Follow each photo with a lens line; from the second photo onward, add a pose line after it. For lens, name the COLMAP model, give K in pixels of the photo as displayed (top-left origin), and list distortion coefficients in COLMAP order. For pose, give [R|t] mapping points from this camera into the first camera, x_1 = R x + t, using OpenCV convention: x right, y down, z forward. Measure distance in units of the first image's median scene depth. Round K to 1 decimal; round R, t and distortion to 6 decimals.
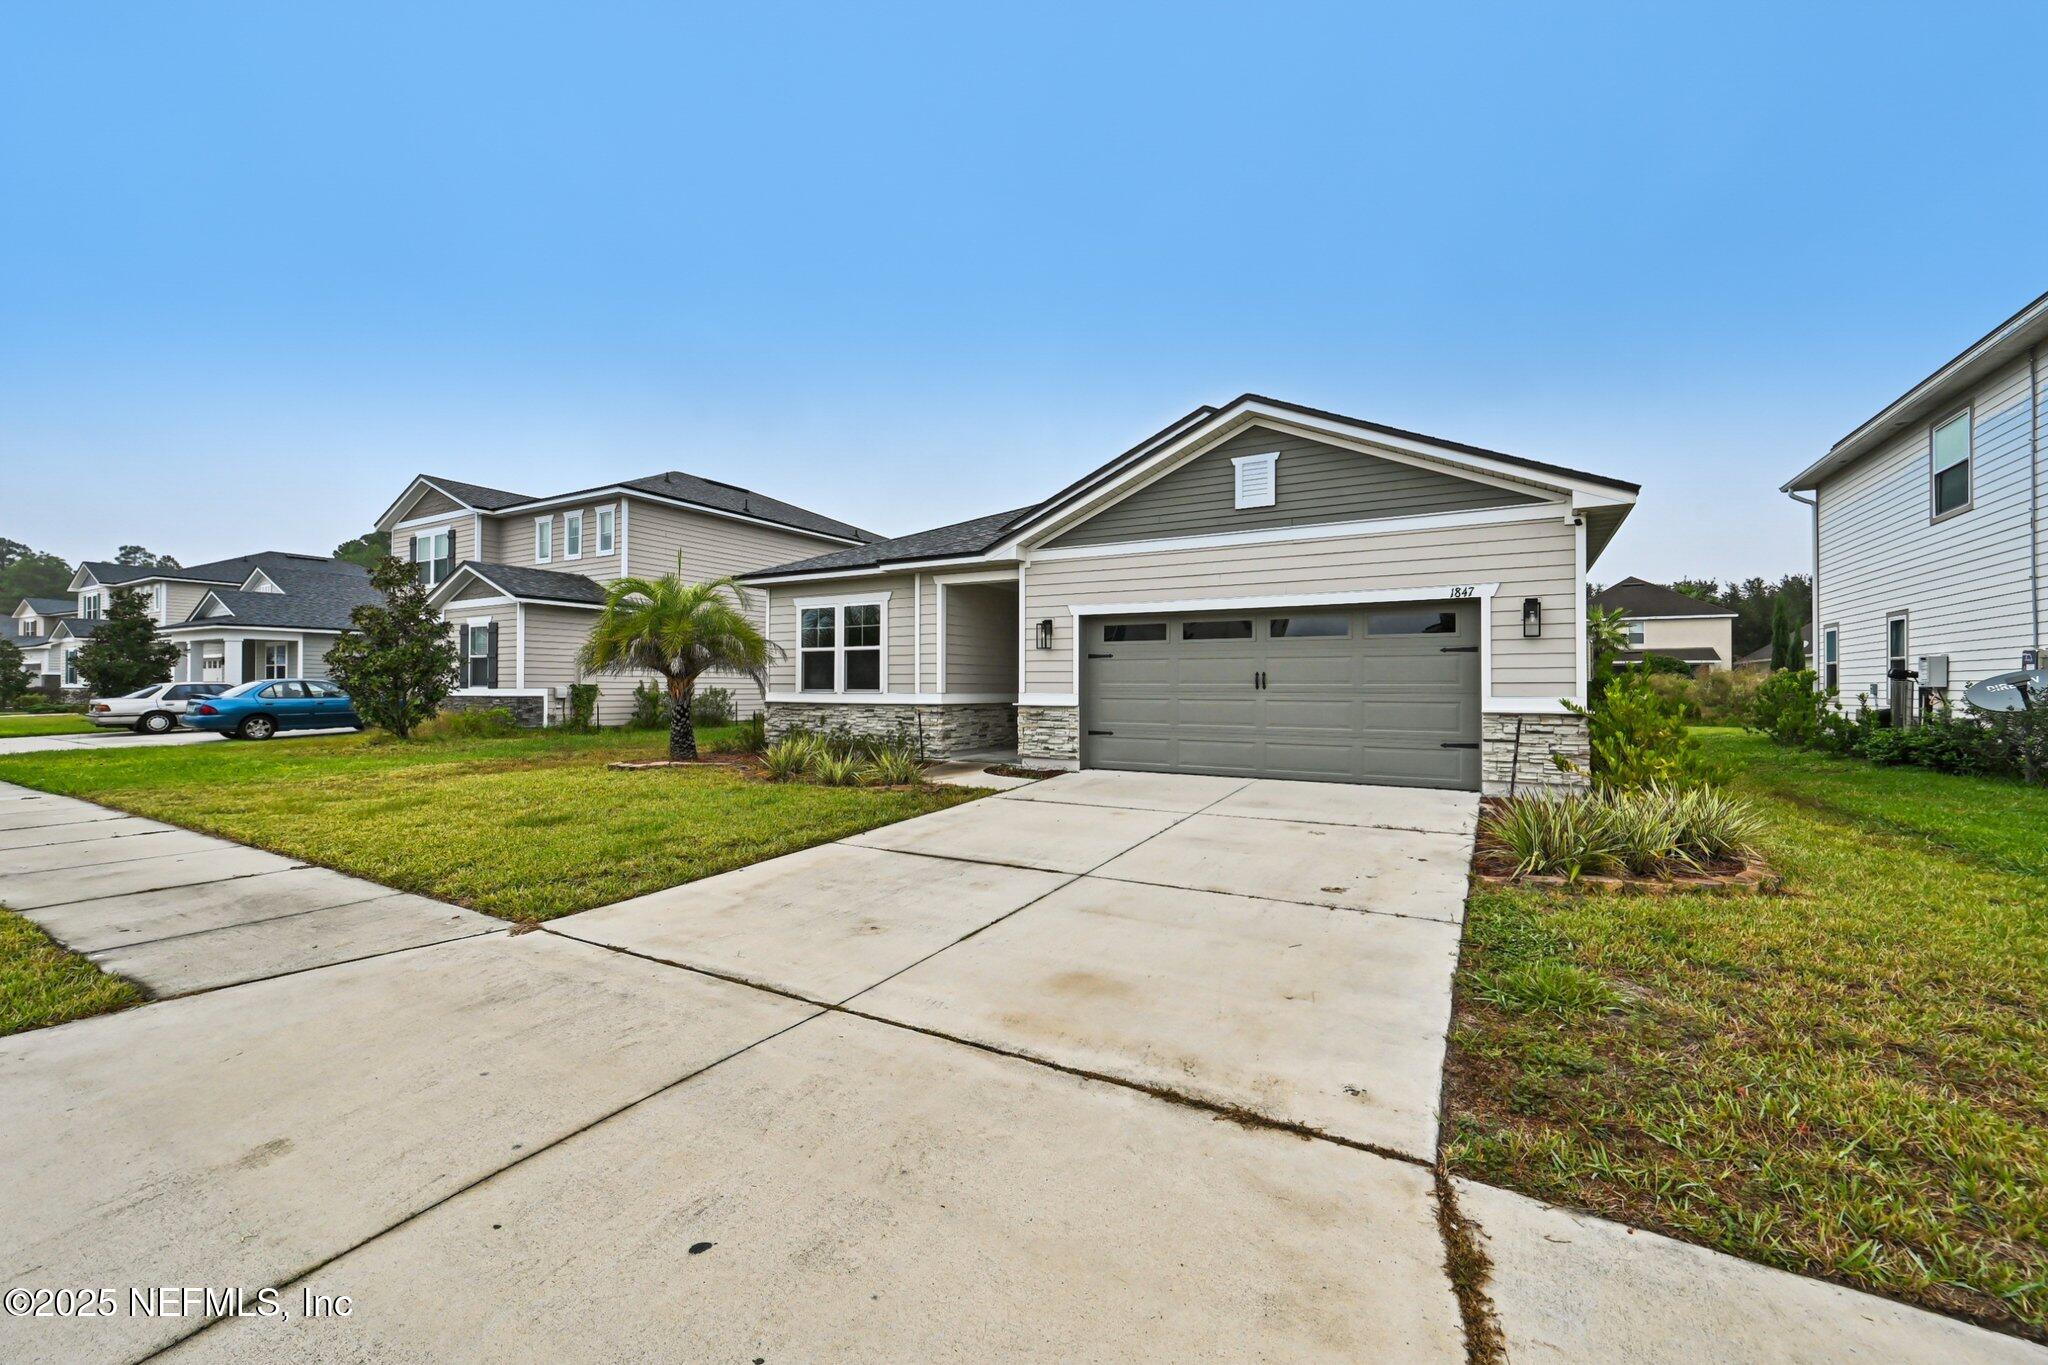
lens RADIAL K [[825.1, 0, 1027.4], [0, 825.1, 681.5], [0, 0, 1]] dist [0.002311, 0.000550]
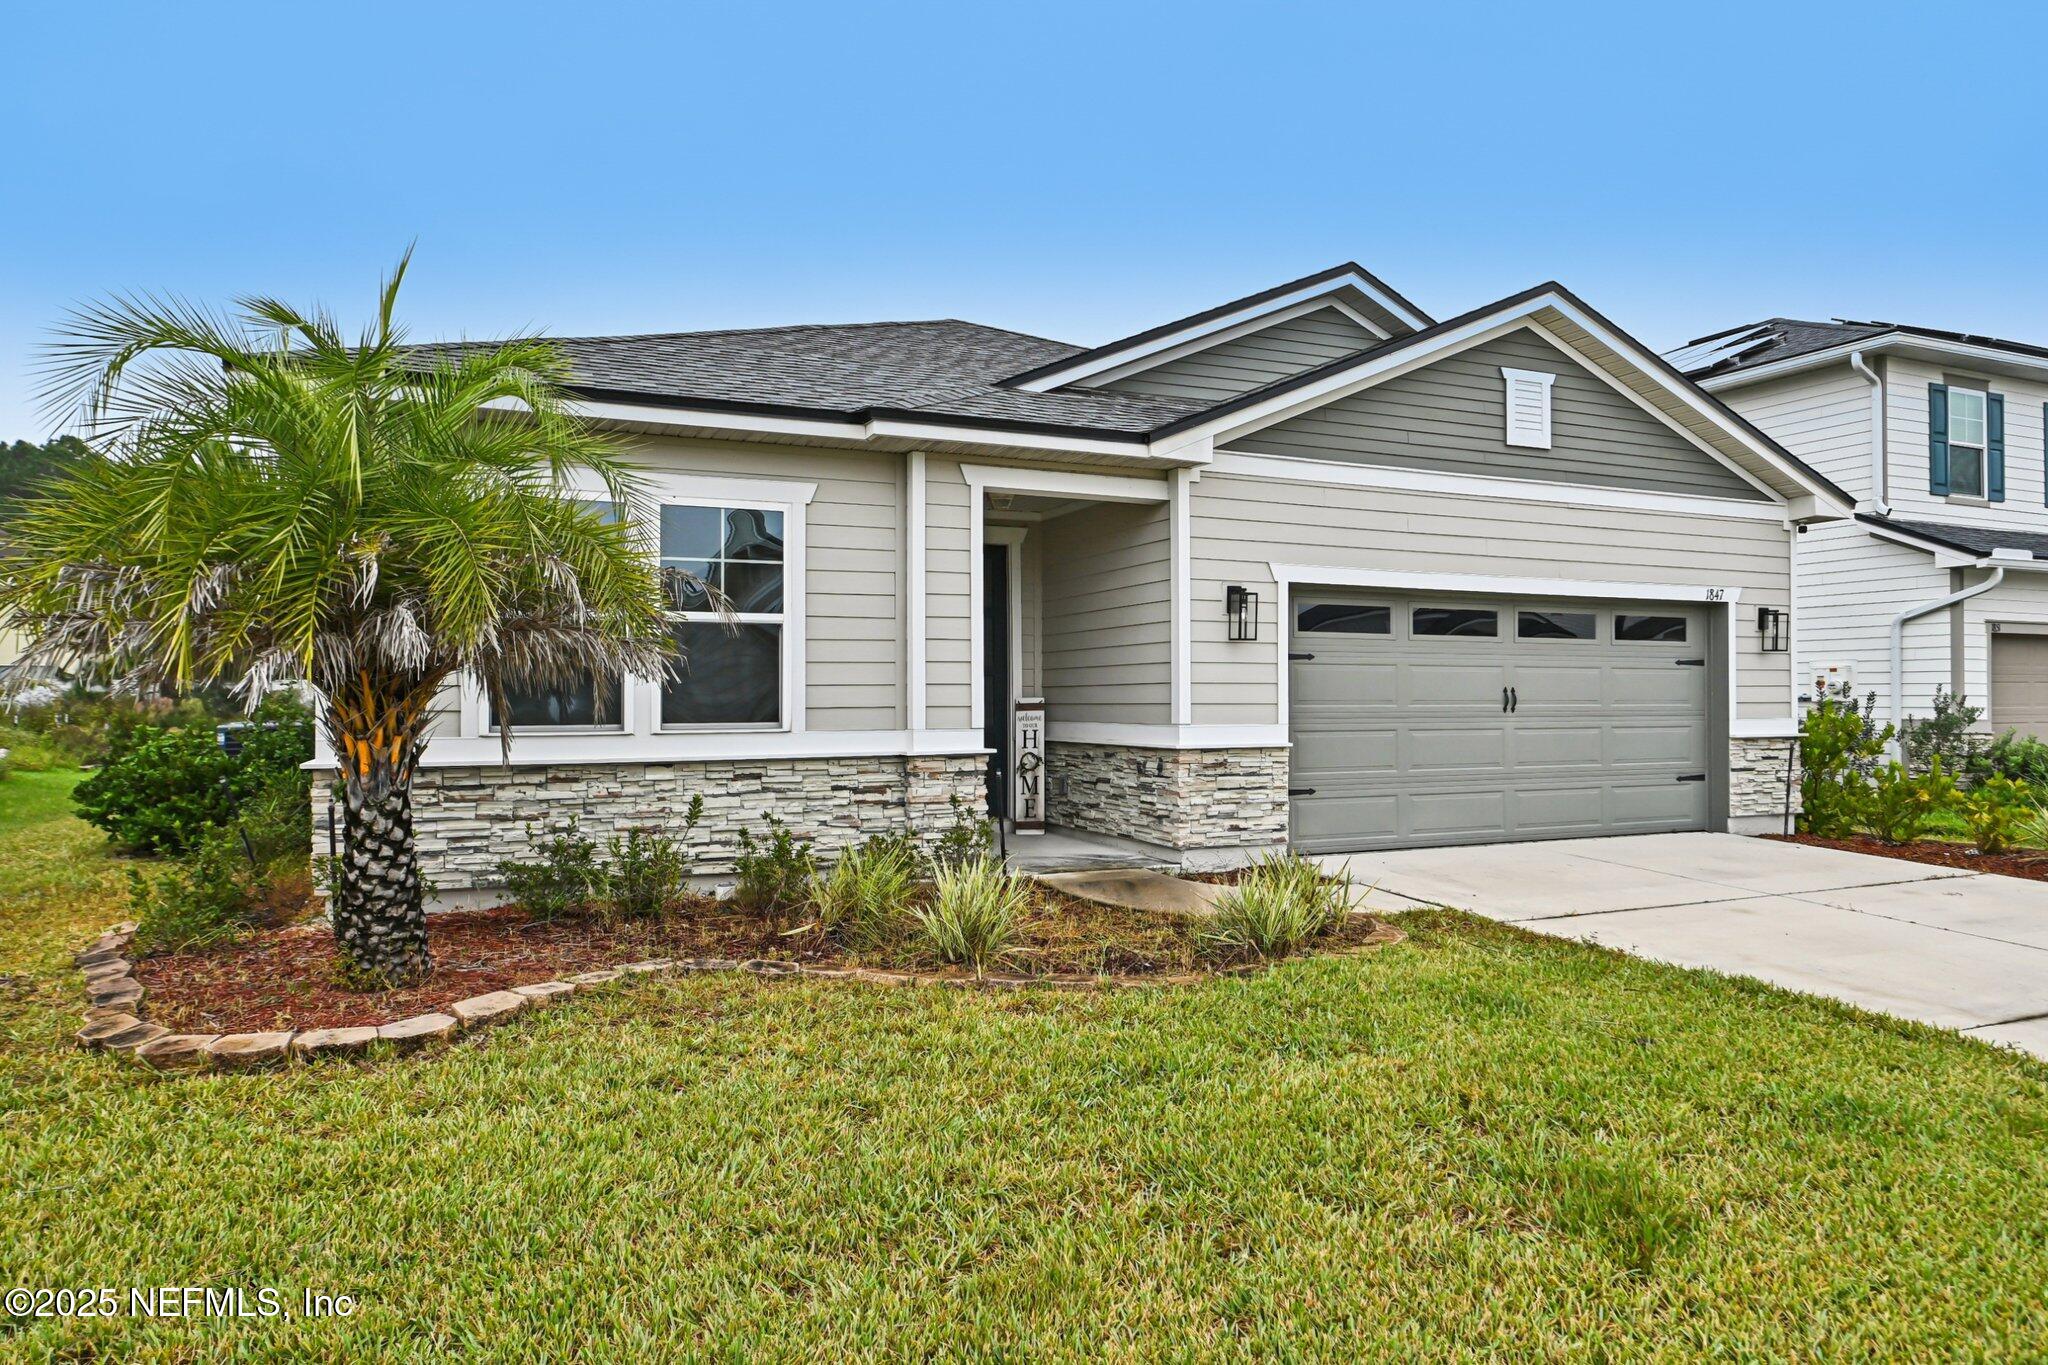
lens RADIAL K [[1287.1, 0, 1021.1], [0, 1287.1, 689.3], [0, 0, 1]] dist [-0.000366, 0.000394]
pose [[0.576439, 0.004226, 0.817129, -0.743419], [0.000248, 0.999986, -0.005346, -0.003841], [-0.817140, 0.003285, 0.576430, 0.646631]]
